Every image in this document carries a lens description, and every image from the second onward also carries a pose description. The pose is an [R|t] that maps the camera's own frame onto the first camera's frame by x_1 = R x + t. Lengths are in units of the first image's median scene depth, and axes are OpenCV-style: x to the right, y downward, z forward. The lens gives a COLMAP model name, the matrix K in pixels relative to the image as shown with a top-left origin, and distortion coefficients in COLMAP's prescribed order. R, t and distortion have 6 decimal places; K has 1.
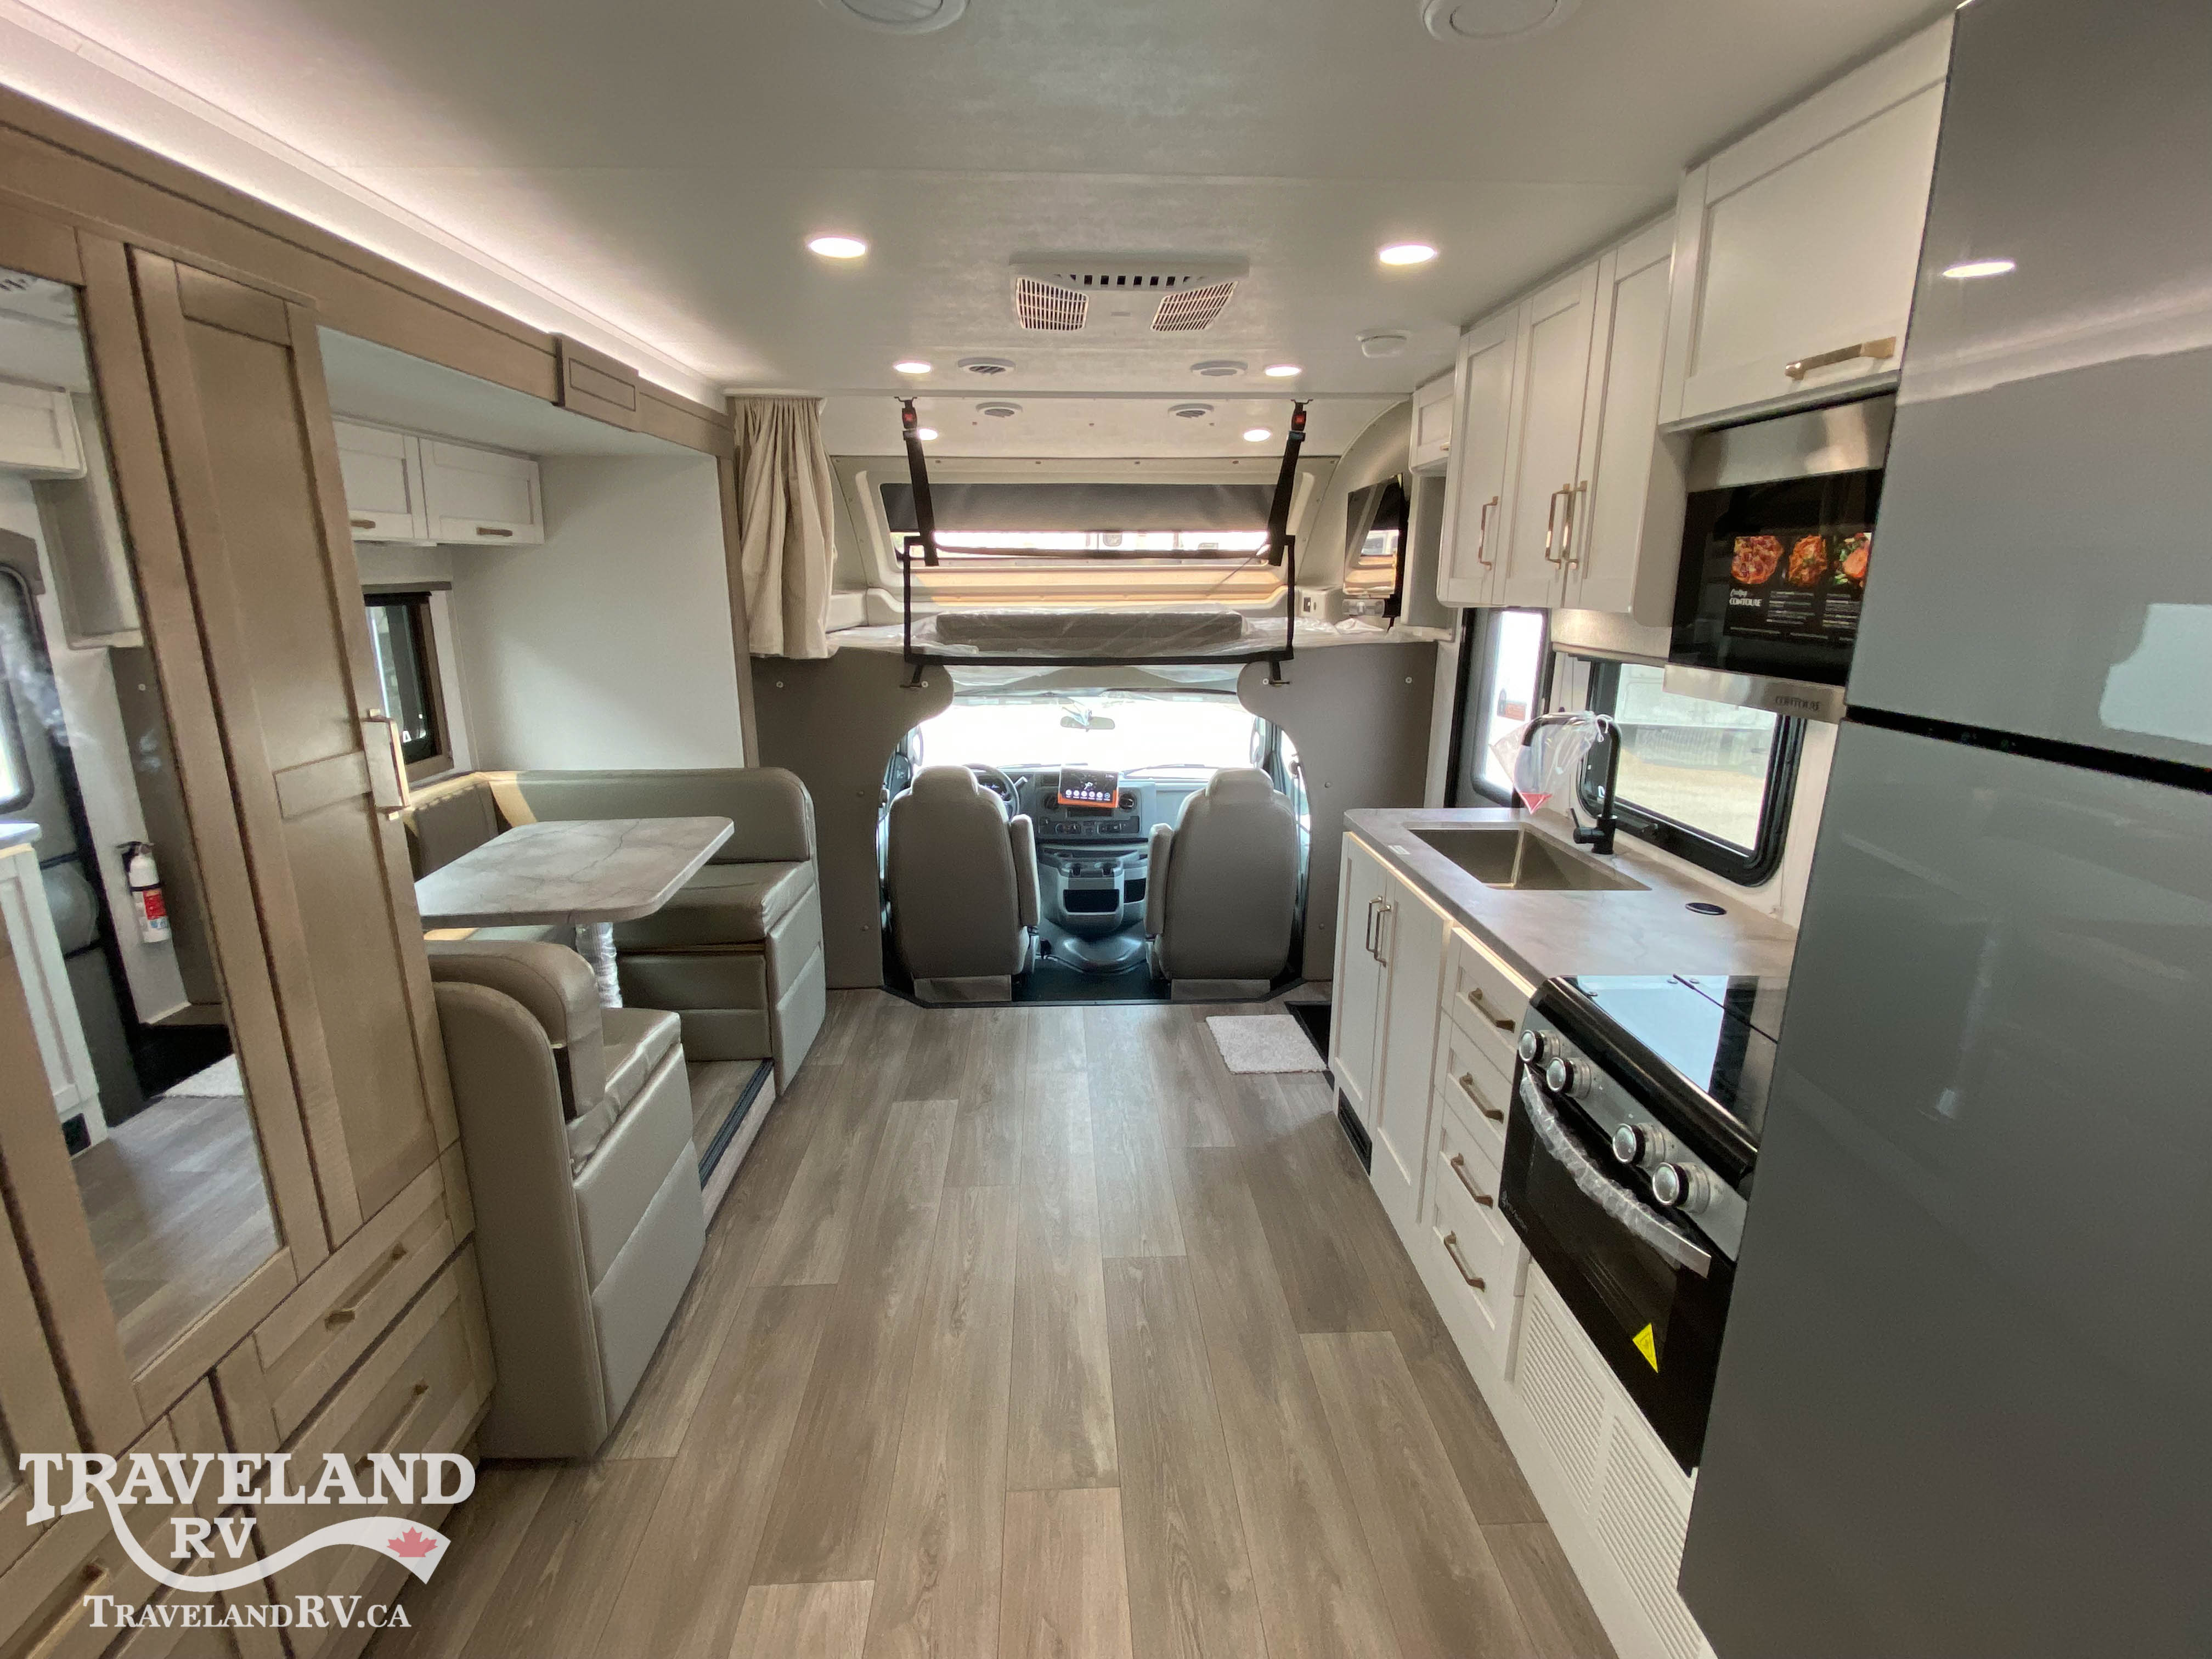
lens RADIAL K [[1032.9, 0, 1102.8], [0, 1032.9, 831.2], [0, 0, 1]] dist [0.035919, -0.036837]
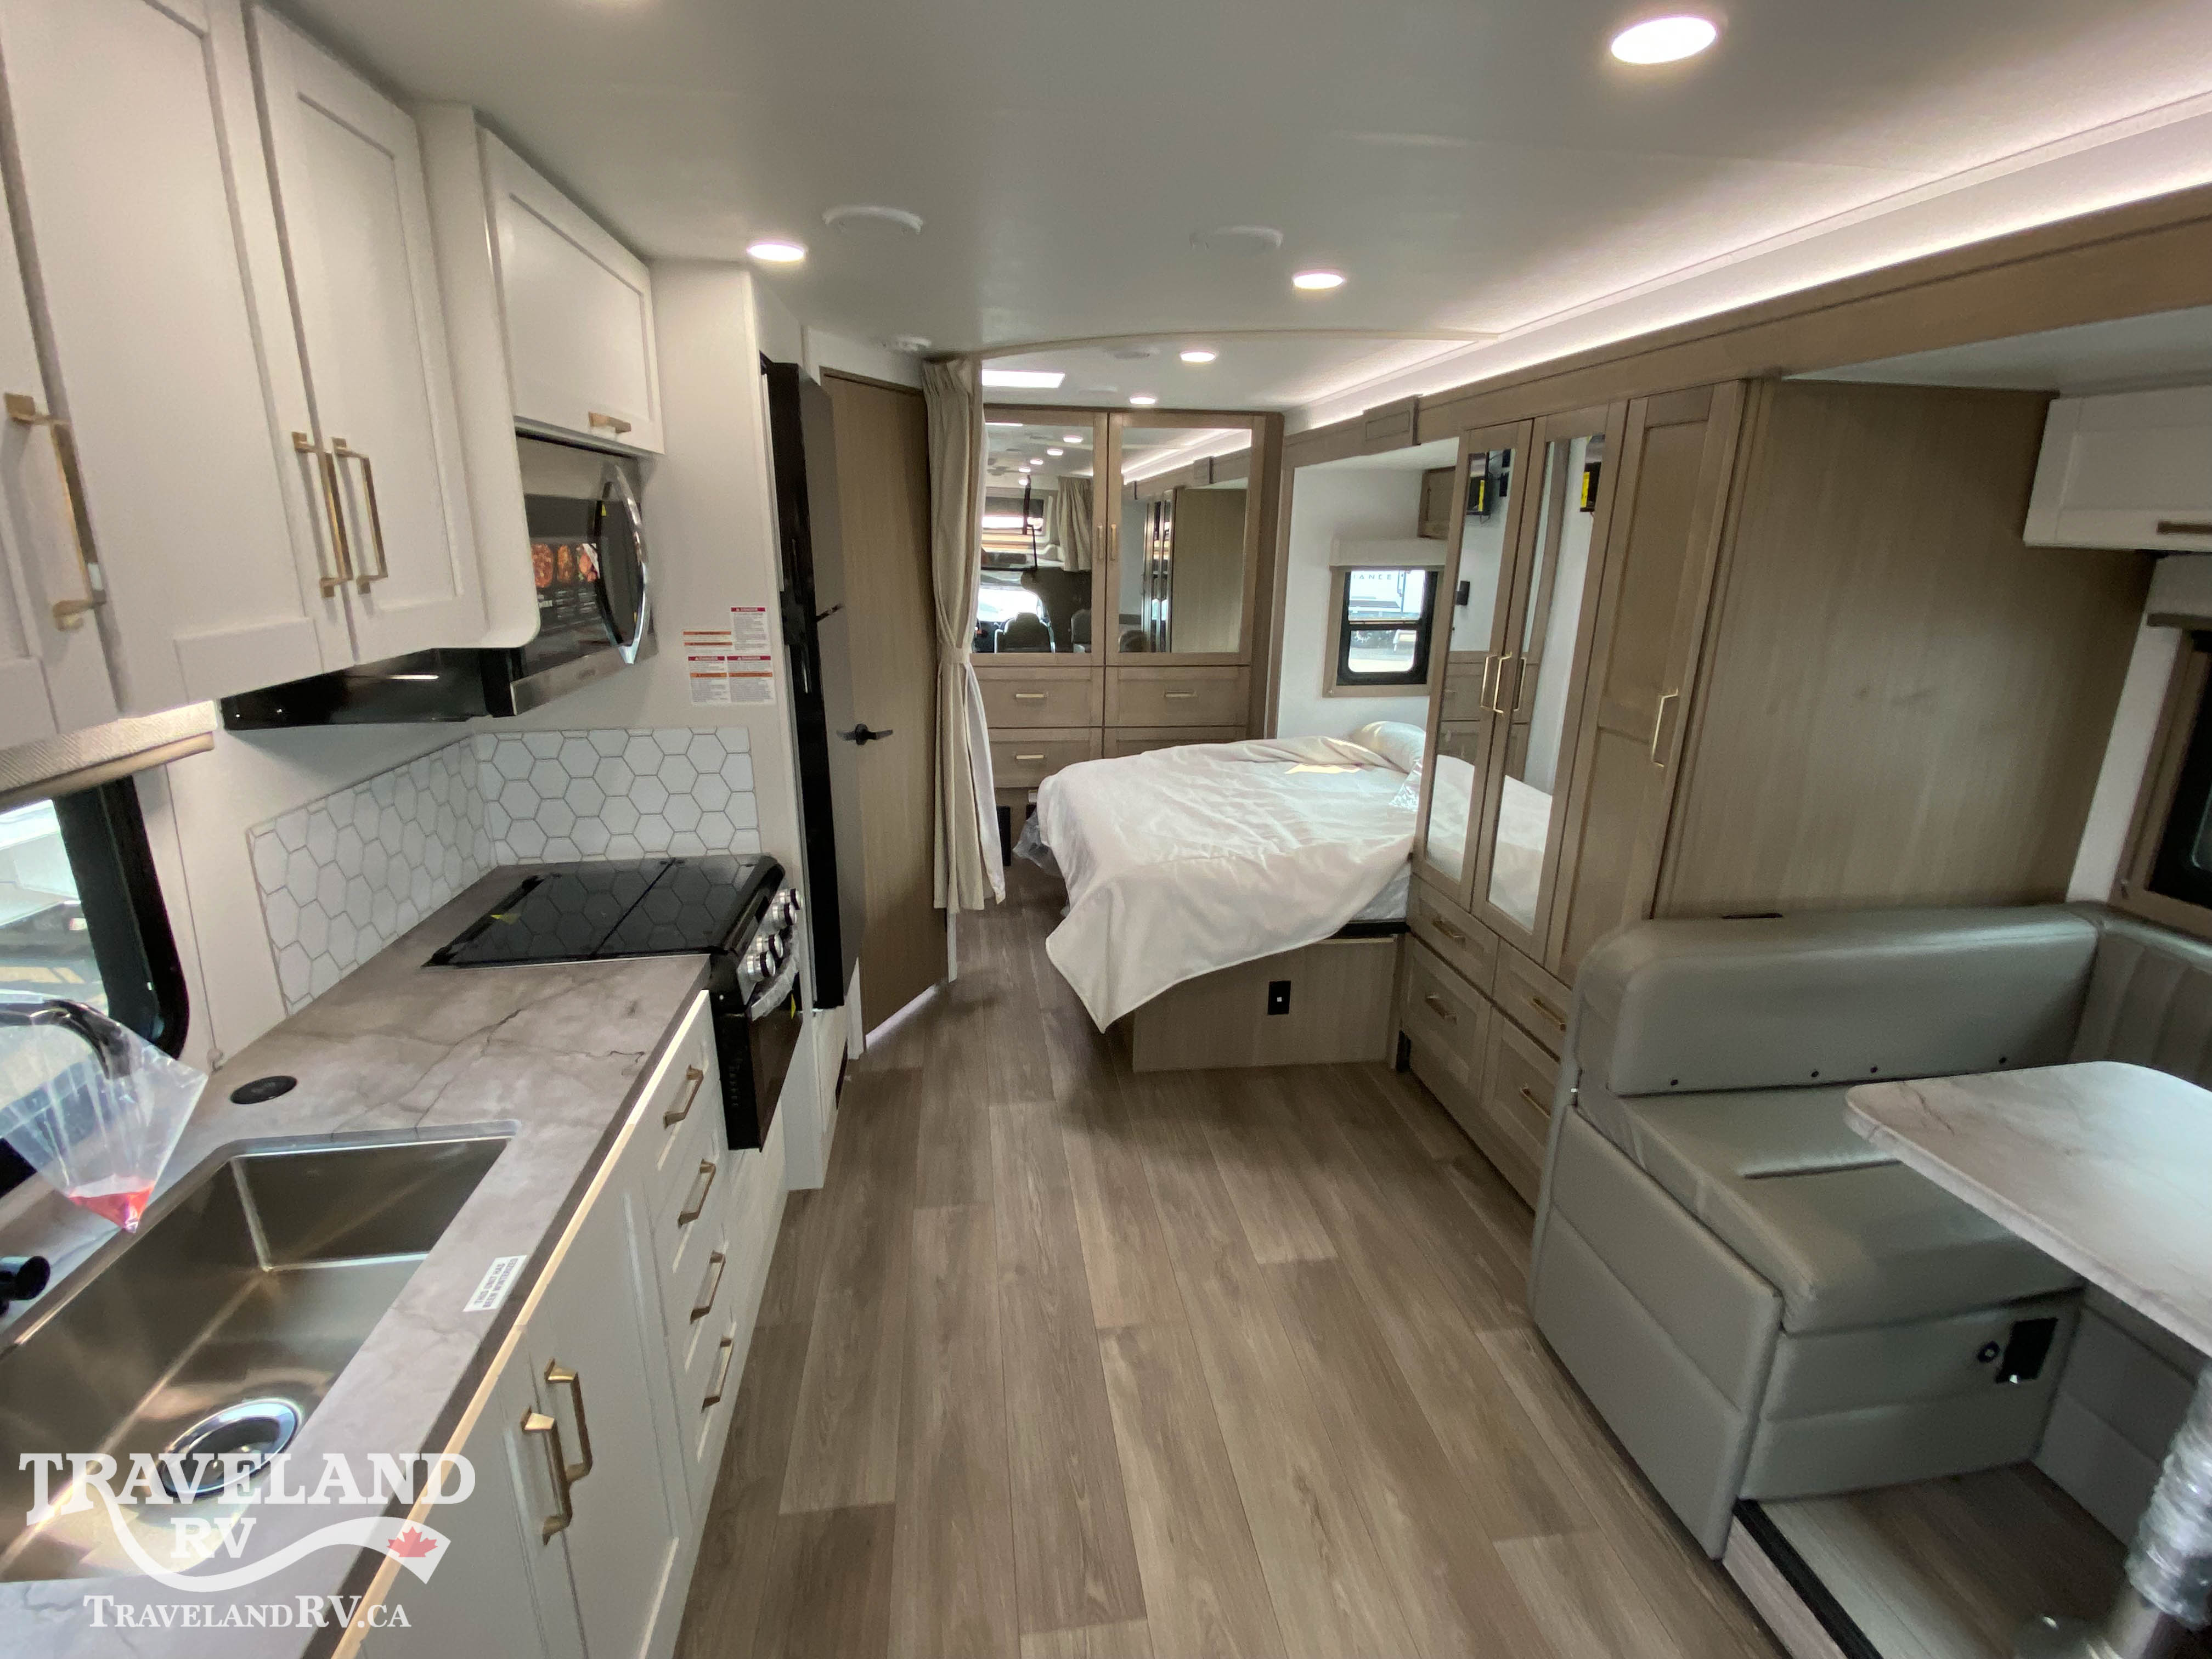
lens RADIAL K [[1018.2, 0, 1096.6], [0, 1018.2, 828.9], [0, 0, 1]] dist [0.046326, -0.040030]
pose [[-0.996307, 0.014886, -0.084560, 0.087121], [-0.029705, 0.864275, 0.502142, -0.386281], [0.080558, 0.502800, -0.860641, 1.403233]]
